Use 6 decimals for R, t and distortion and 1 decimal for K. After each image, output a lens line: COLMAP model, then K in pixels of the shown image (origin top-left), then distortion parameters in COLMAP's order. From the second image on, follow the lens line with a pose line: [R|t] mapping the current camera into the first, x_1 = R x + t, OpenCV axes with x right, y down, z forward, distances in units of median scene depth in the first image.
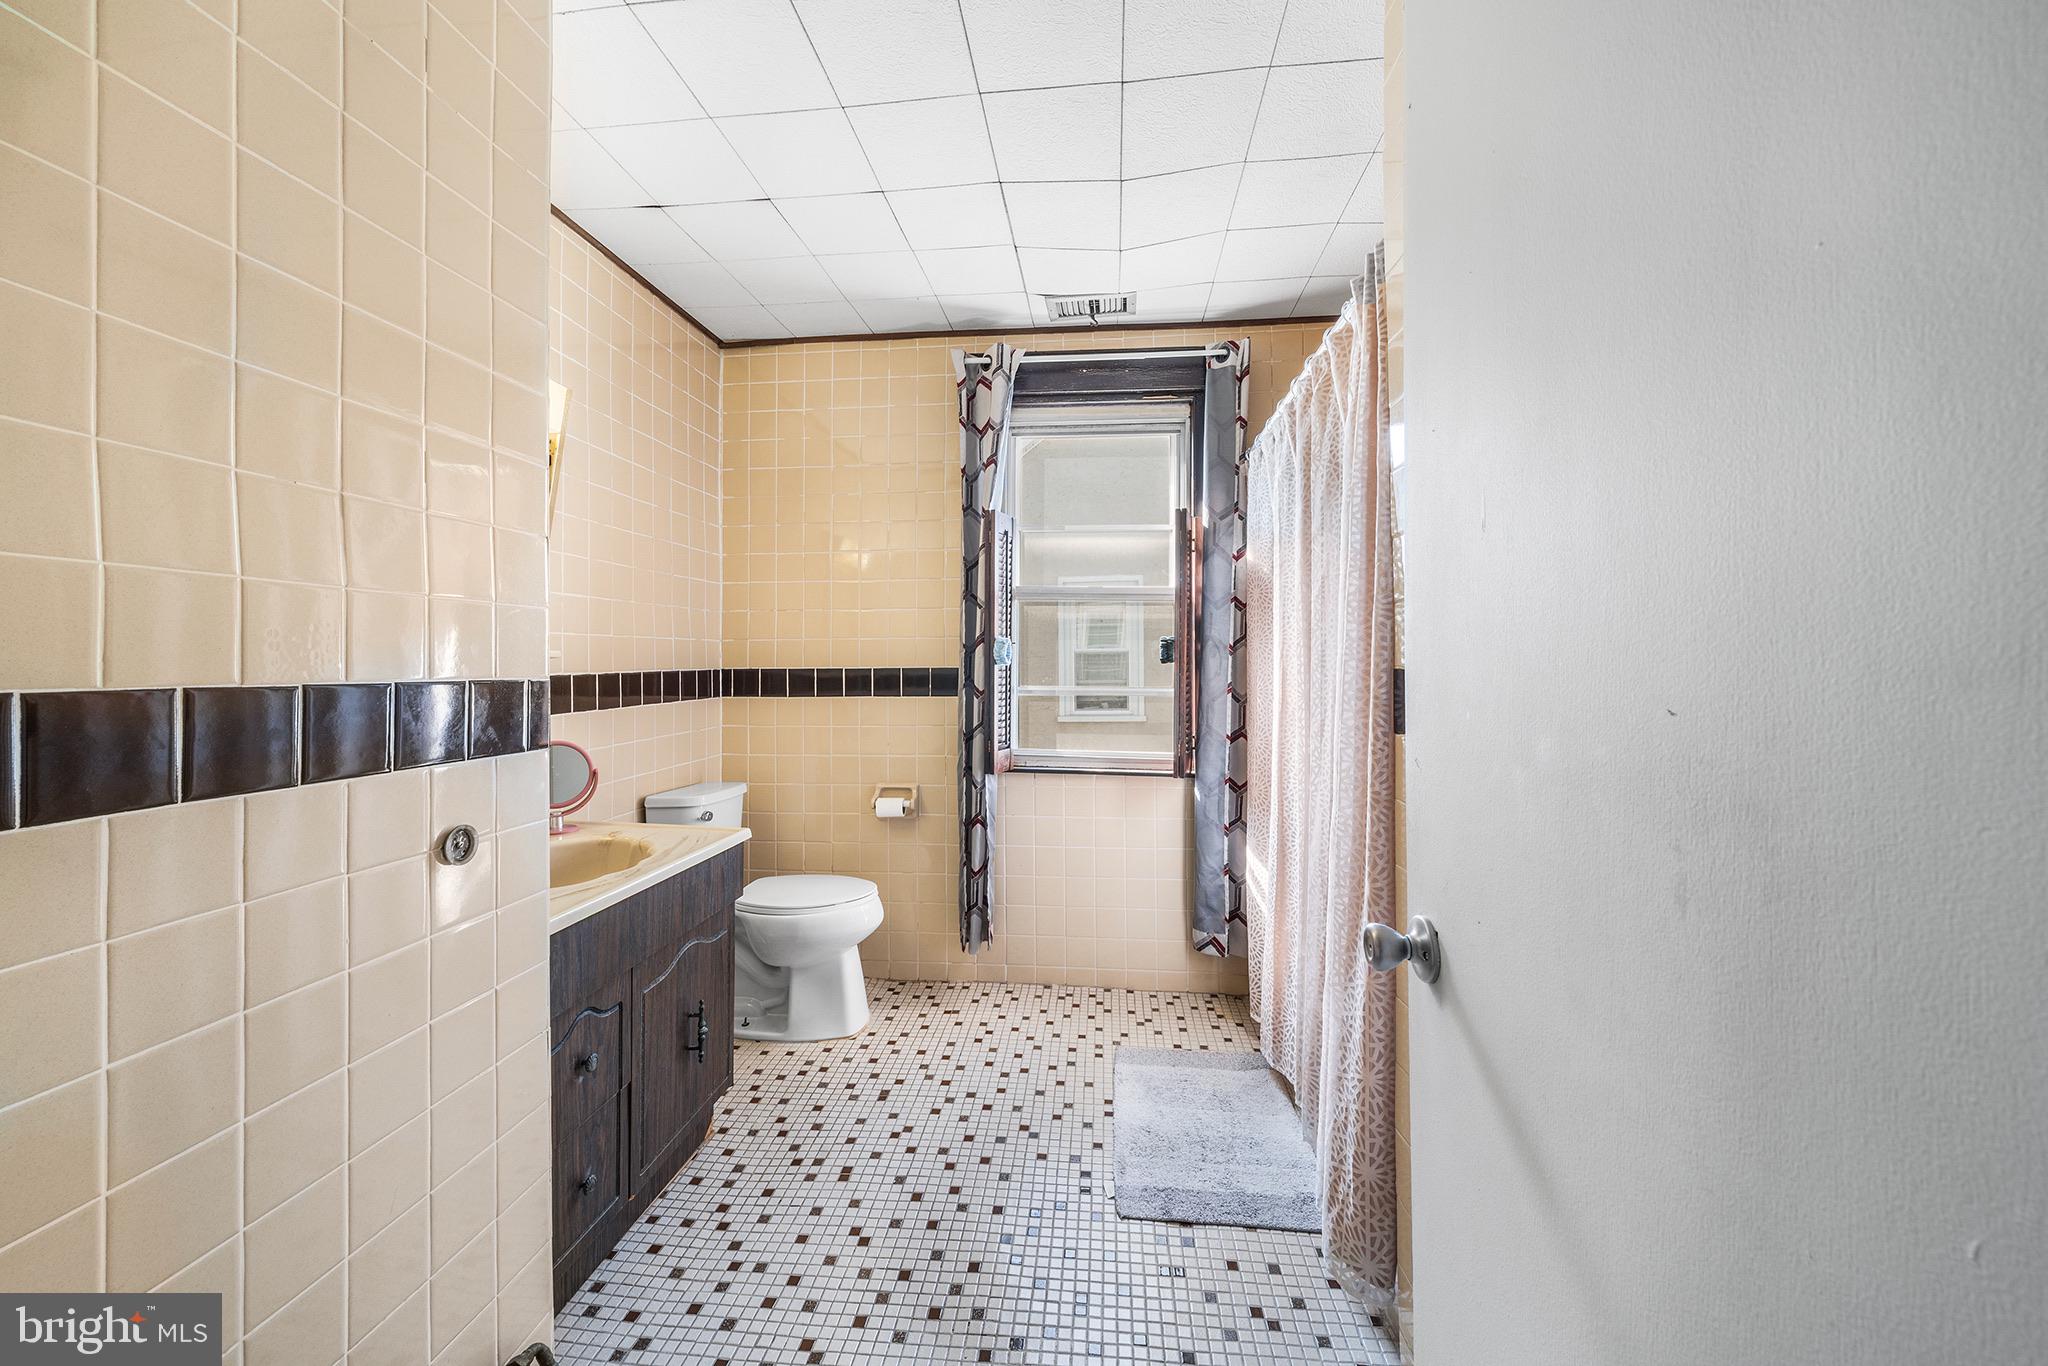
lens RADIAL K [[759.5, 0, 1023.5], [0, 759.5, 670.2], [0, 0, 1]] dist [-0.003921, -0.000873]
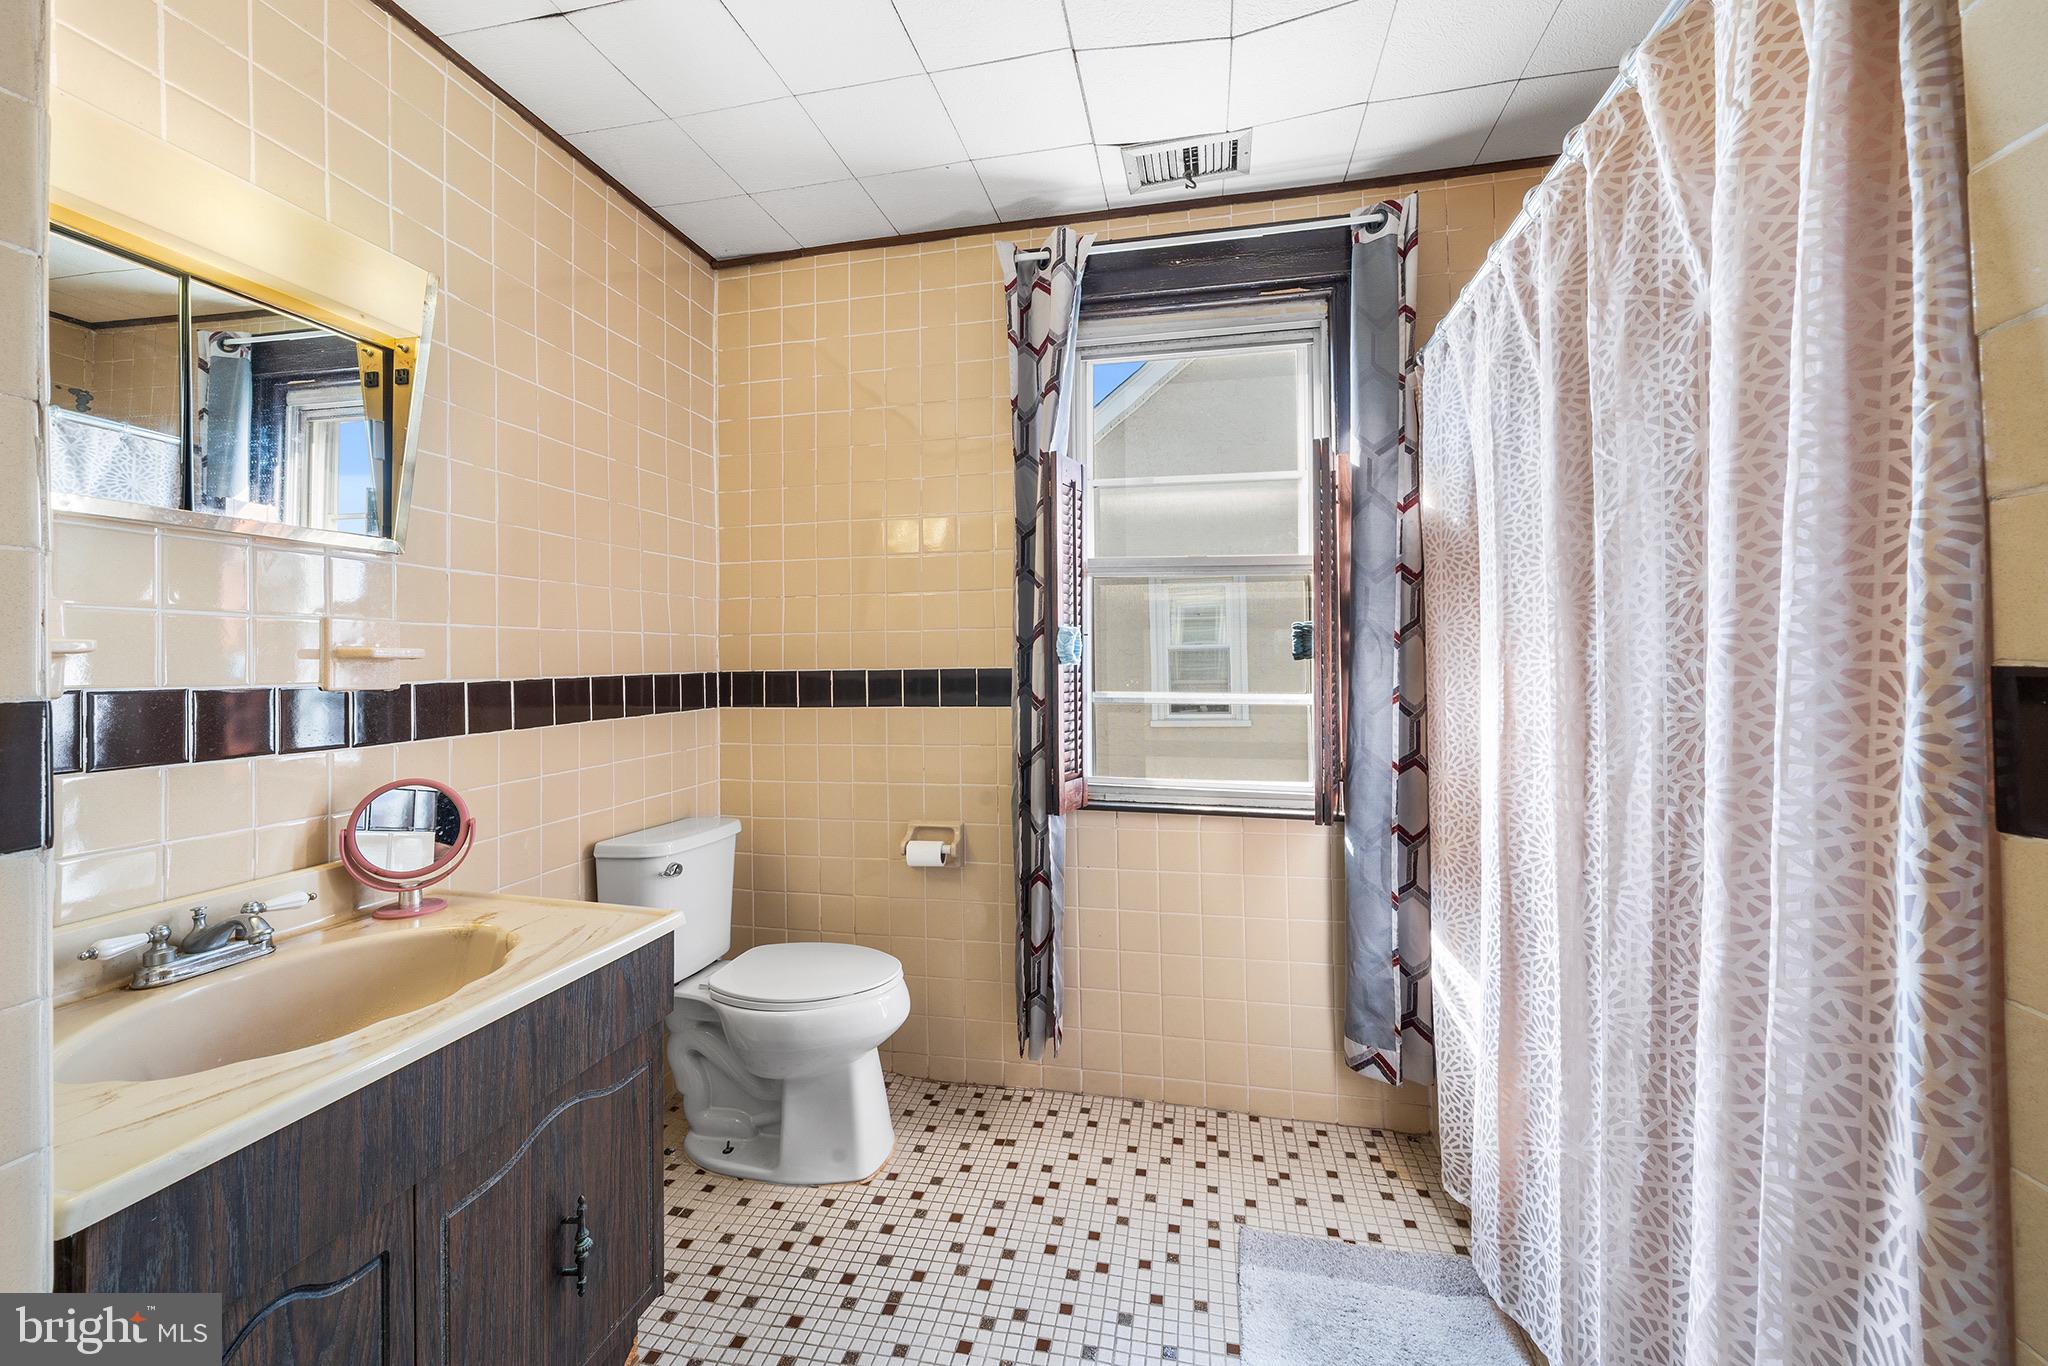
lens RADIAL K [[759.5, 0, 1031.3], [0, 759.5, 637.5], [0, 0, 1]] dist [-0.003921, -0.000873]
pose [[0.993903, -0.010947, -0.109714, 0.016056], [0.006334, 0.999085, -0.042307, -0.001966], [0.110077, 0.041354, 0.993062, 0.271160]]
